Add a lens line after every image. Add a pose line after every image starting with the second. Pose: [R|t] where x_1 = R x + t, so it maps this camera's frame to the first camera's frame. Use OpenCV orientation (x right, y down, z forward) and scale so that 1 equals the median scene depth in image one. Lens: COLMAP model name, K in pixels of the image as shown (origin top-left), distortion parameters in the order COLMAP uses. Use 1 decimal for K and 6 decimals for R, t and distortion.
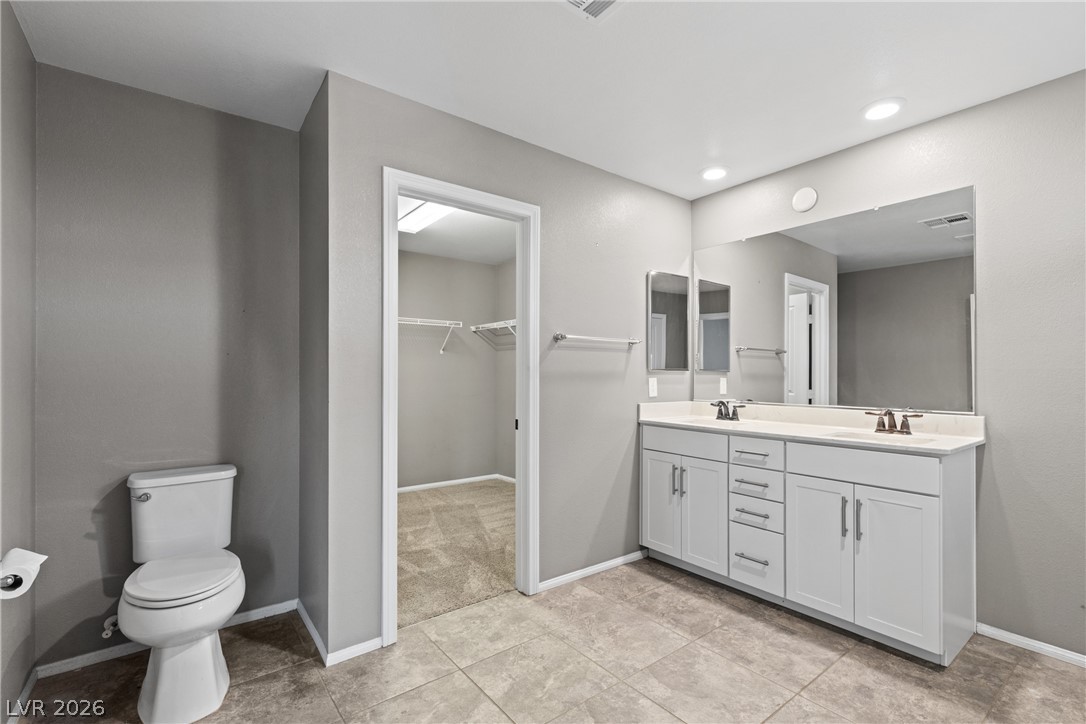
lens RADIAL K [[486.7, 0, 550.3], [0, 486.7, 371.9], [0, 0, 1]] dist [0.008287, 0.000297]
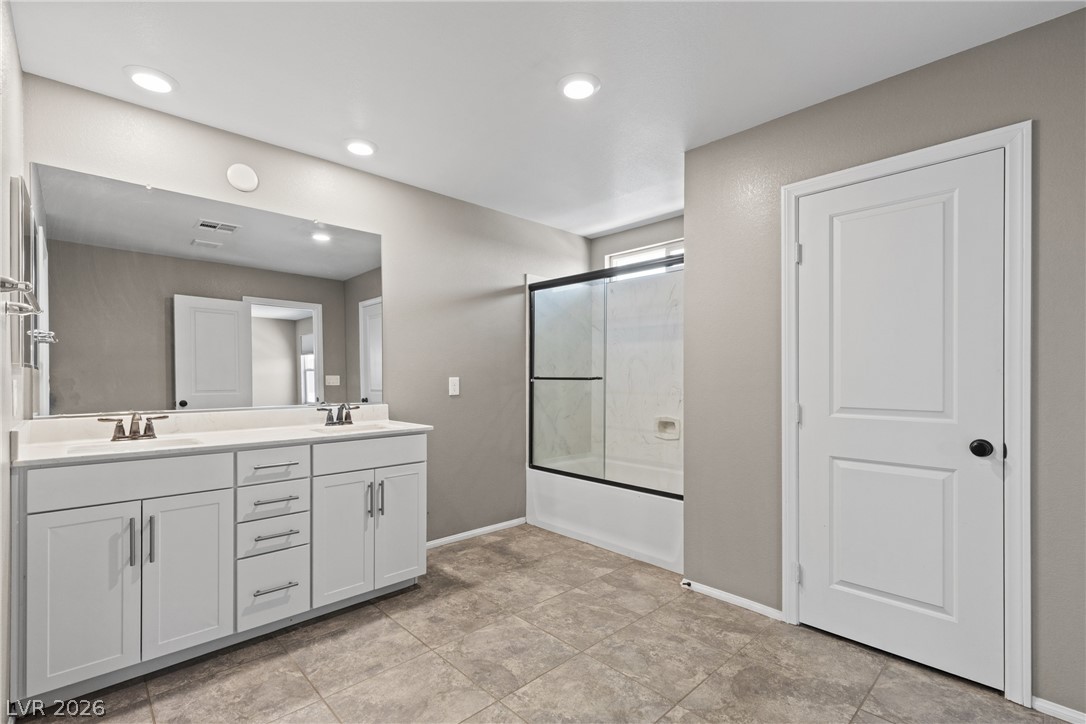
lens RADIAL K [[486.7, 0, 543.0], [0, 486.7, 373.8], [0, 0, 1]] dist [0.008287, 0.000297]
pose [[-0.084683, 0.000021, 0.996408, -0.515450], [-0.005950, 0.999982, -0.000527, 0.002450], [-0.996390, -0.005973, -0.084681, 0.647245]]
